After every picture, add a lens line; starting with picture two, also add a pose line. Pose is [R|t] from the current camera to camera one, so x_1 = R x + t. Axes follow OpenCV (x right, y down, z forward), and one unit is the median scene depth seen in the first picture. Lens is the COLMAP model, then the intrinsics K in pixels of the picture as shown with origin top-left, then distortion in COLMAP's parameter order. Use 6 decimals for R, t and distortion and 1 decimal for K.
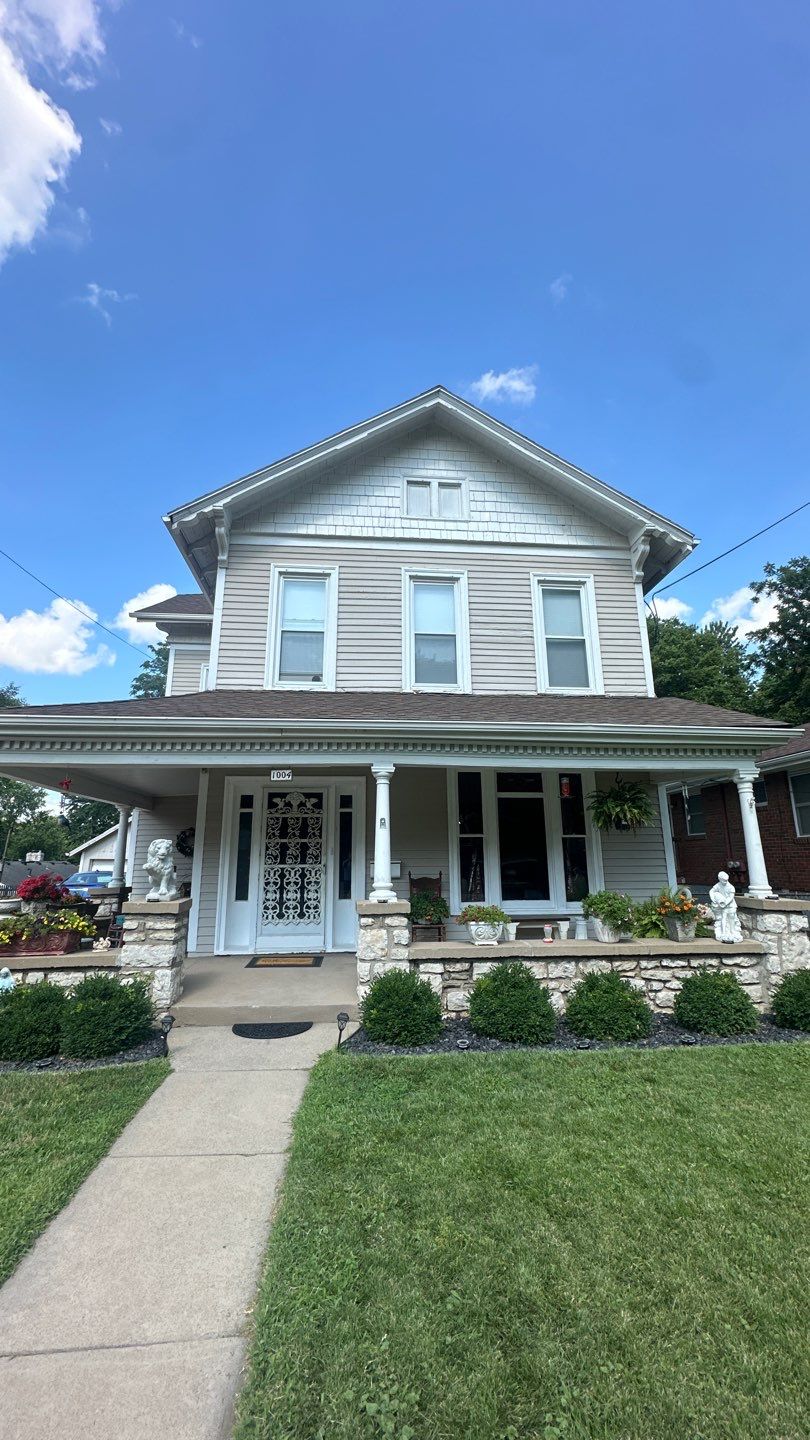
lens RADIAL K [[573.6, 0, 403.1], [0, 573.6, 719.7], [0, 0, 1]] dist [-0.004702, 0.001654]
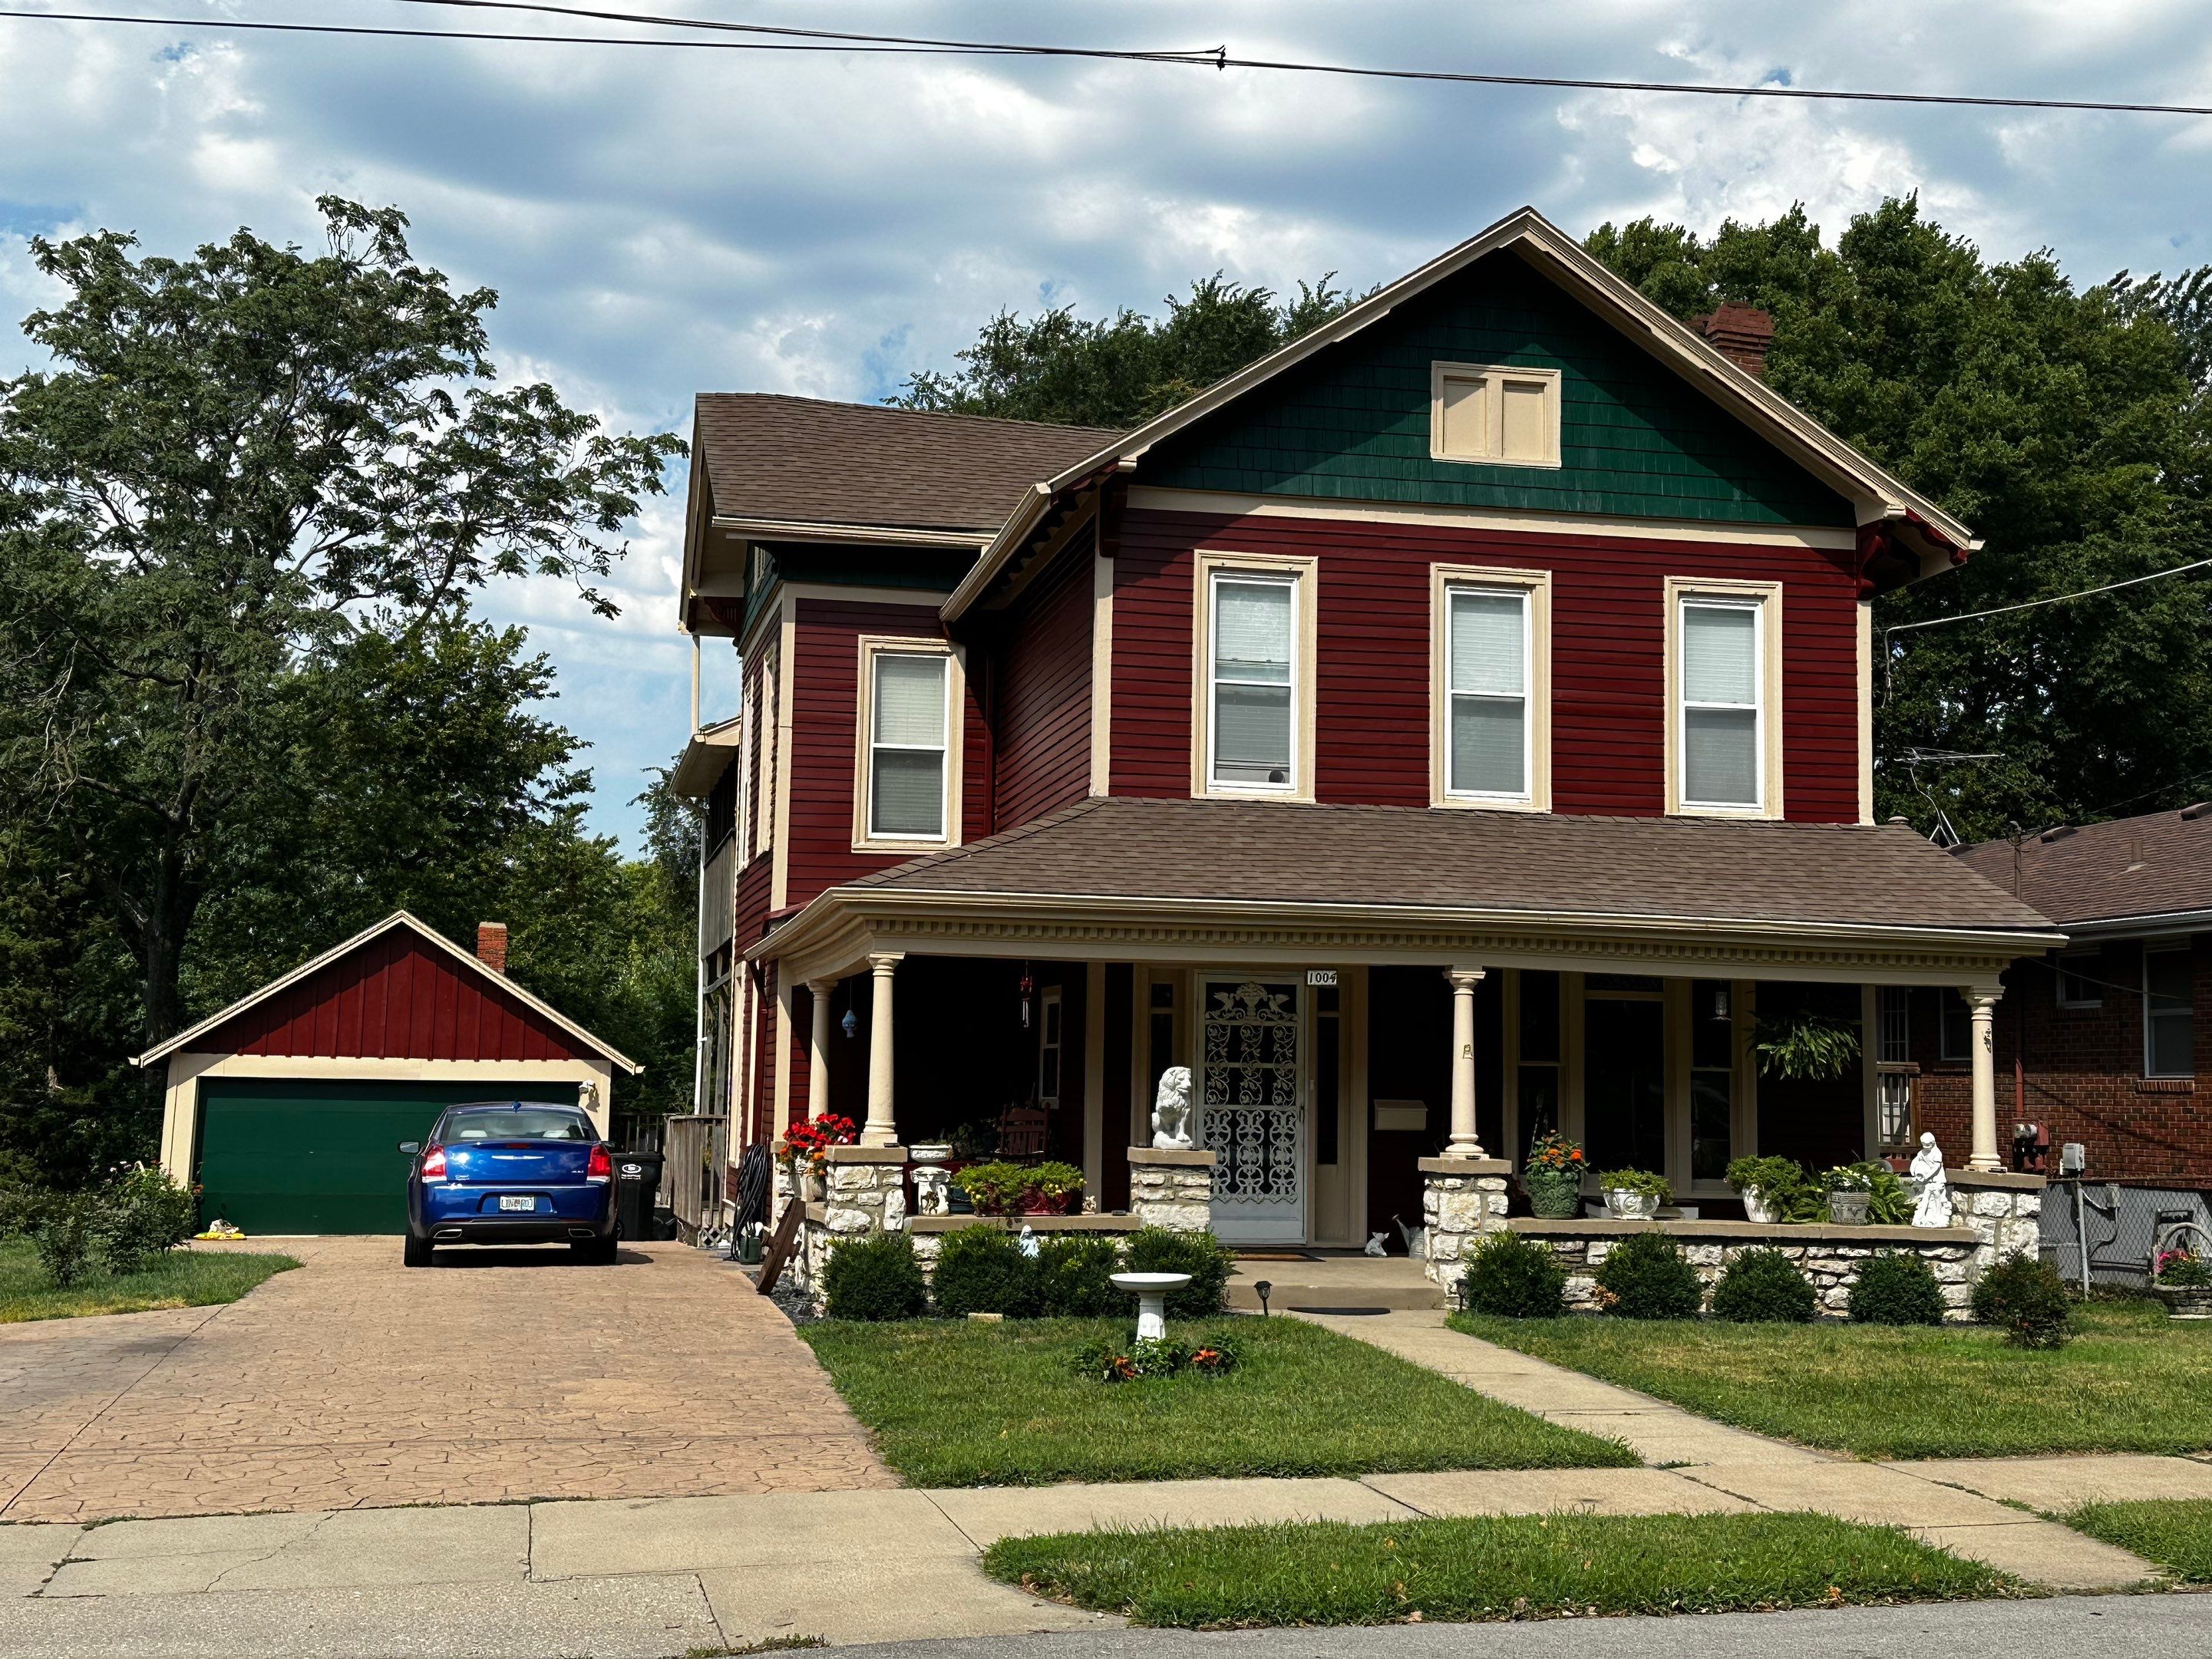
lens RADIAL K [[2776.7, 0, 1084.0], [0, 2776.7, 817.2], [0, 0, 1]] dist [0.121365, 0.000000]
pose [[0.992311, 0.035635, 0.118529, -0.907046], [-0.051824, 0.989292, 0.136436, -0.539740], [-0.112398, -0.141530, 0.983532, -2.242659]]
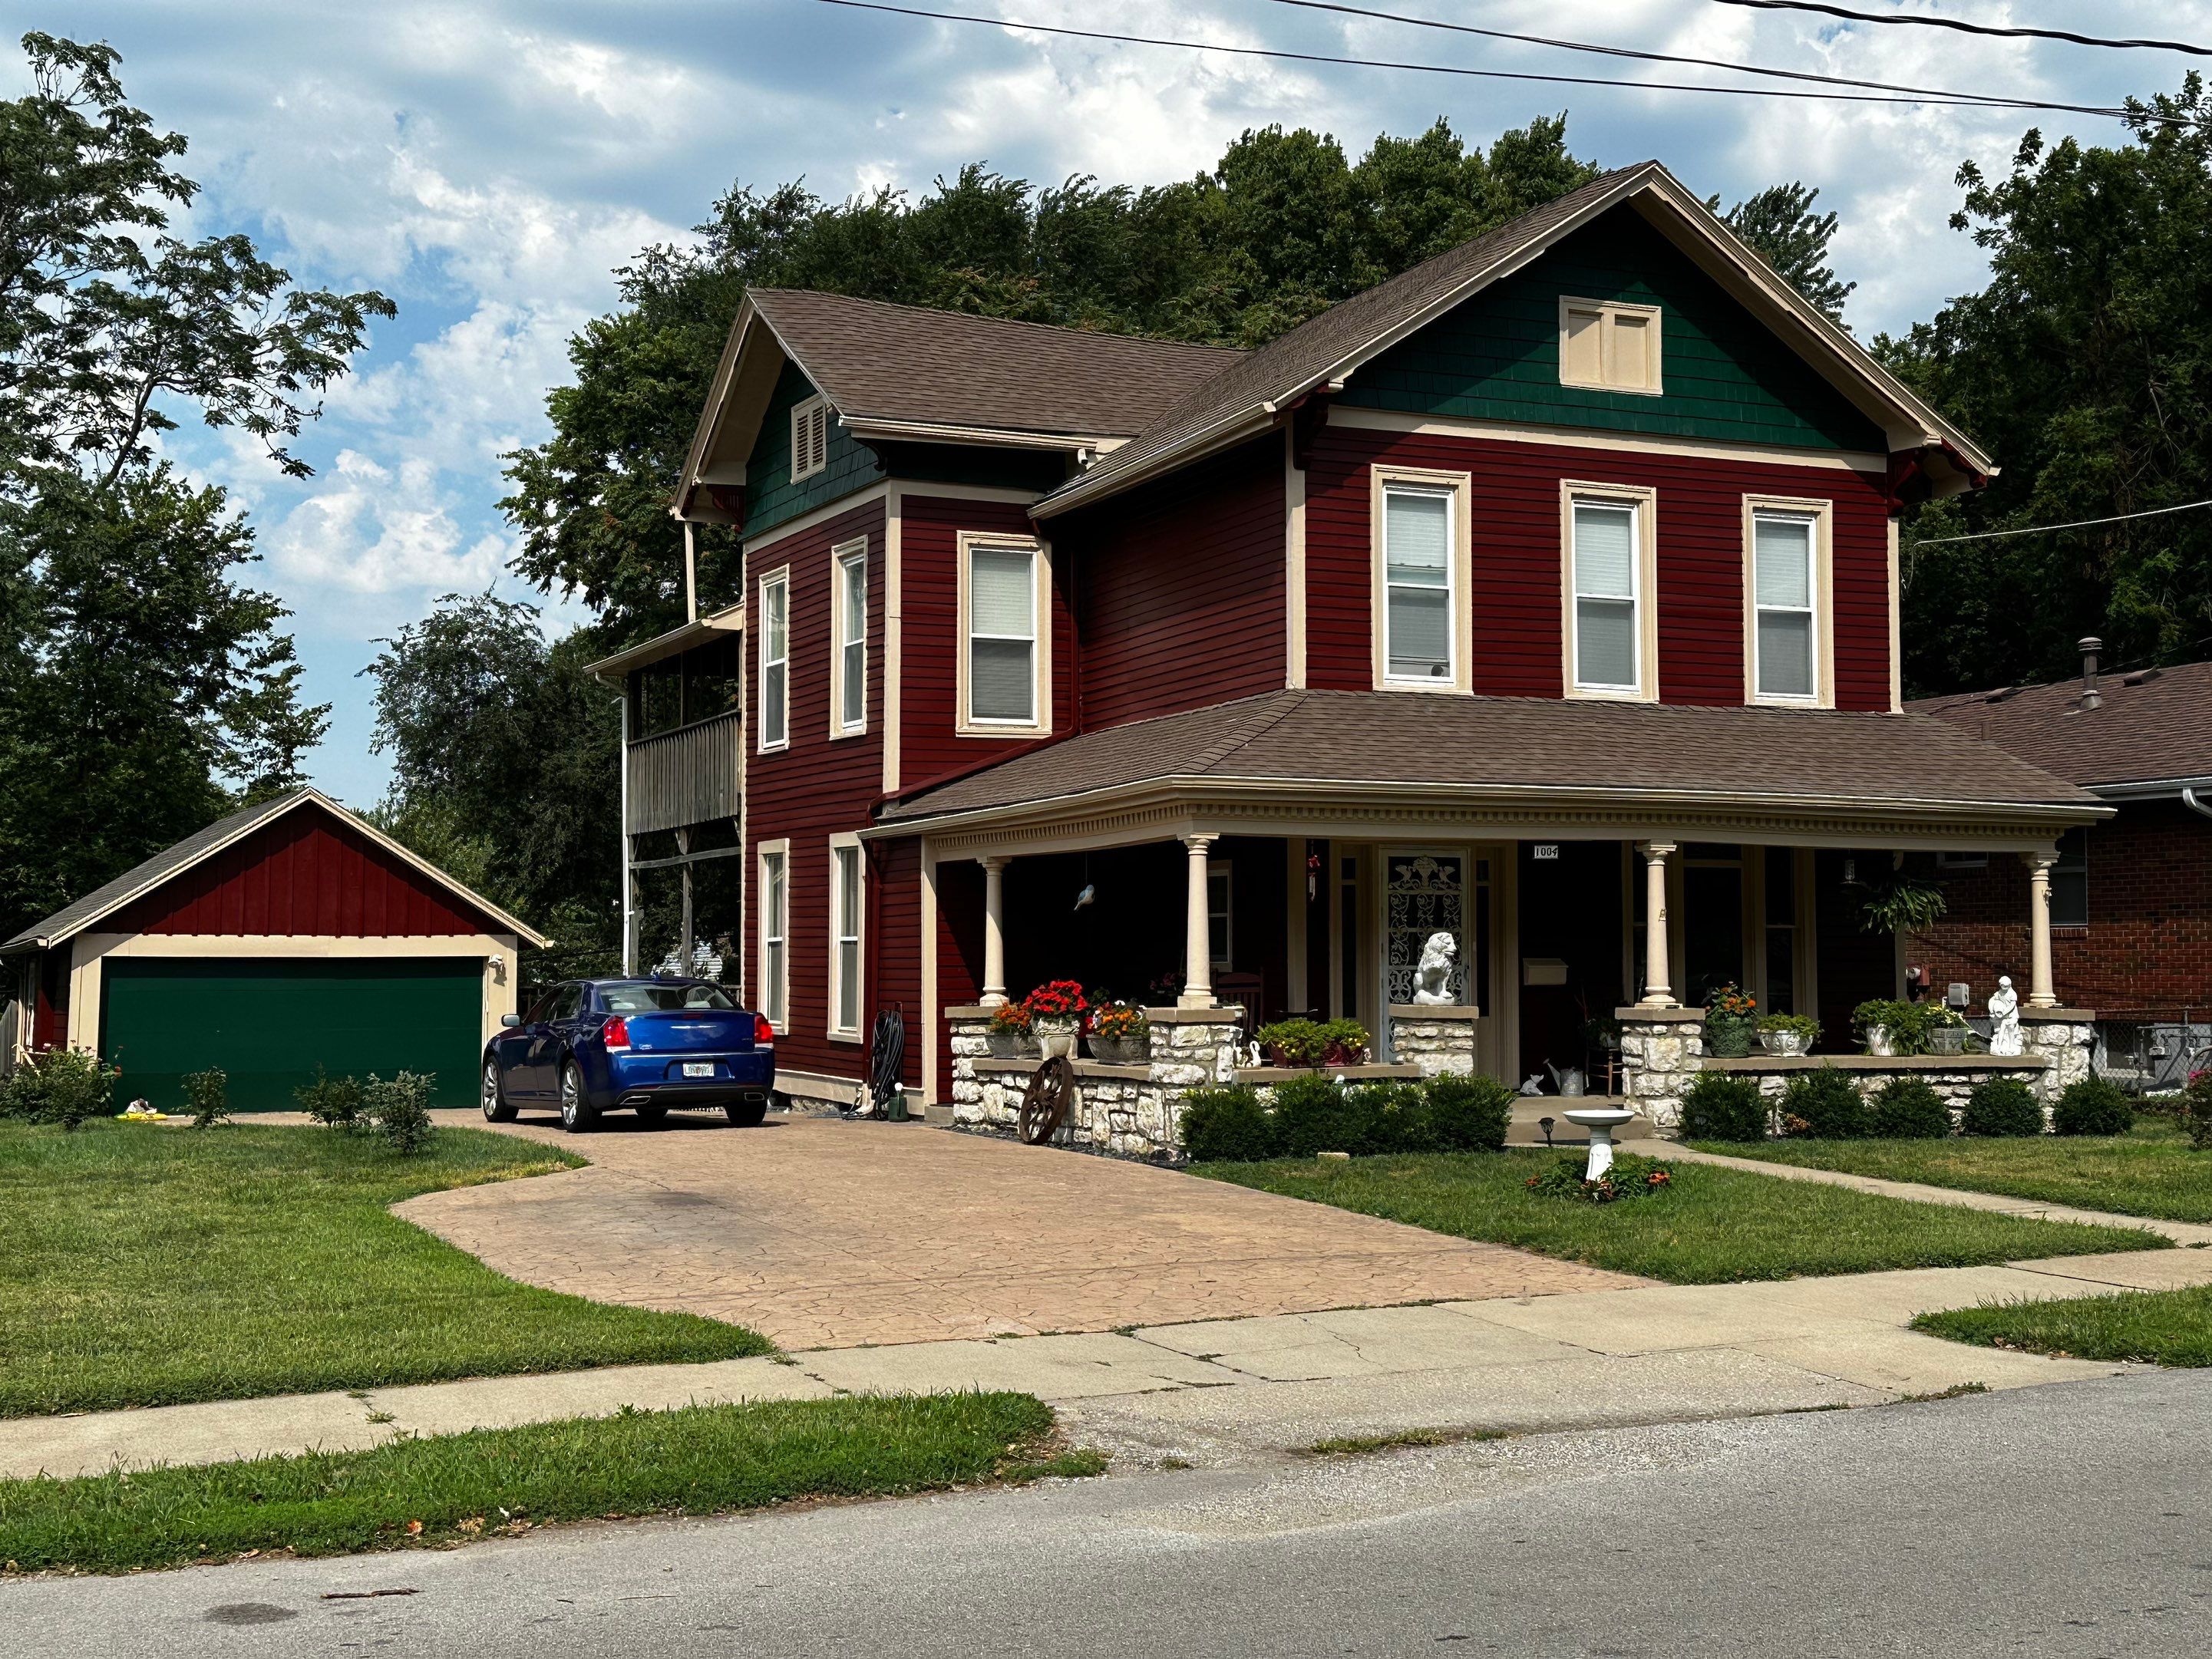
lens RADIAL K [[2776.7, 0, 1095.6], [0, 2776.7, 825.4], [0, 0, 1]] dist [0.121365, 0.000000]
pose [[0.940127, 0.021676, 0.340133, -2.094845], [-0.085074, 0.981310, 0.172608, -0.544772], [-0.330035, -0.191210, 0.924400, -2.308006]]
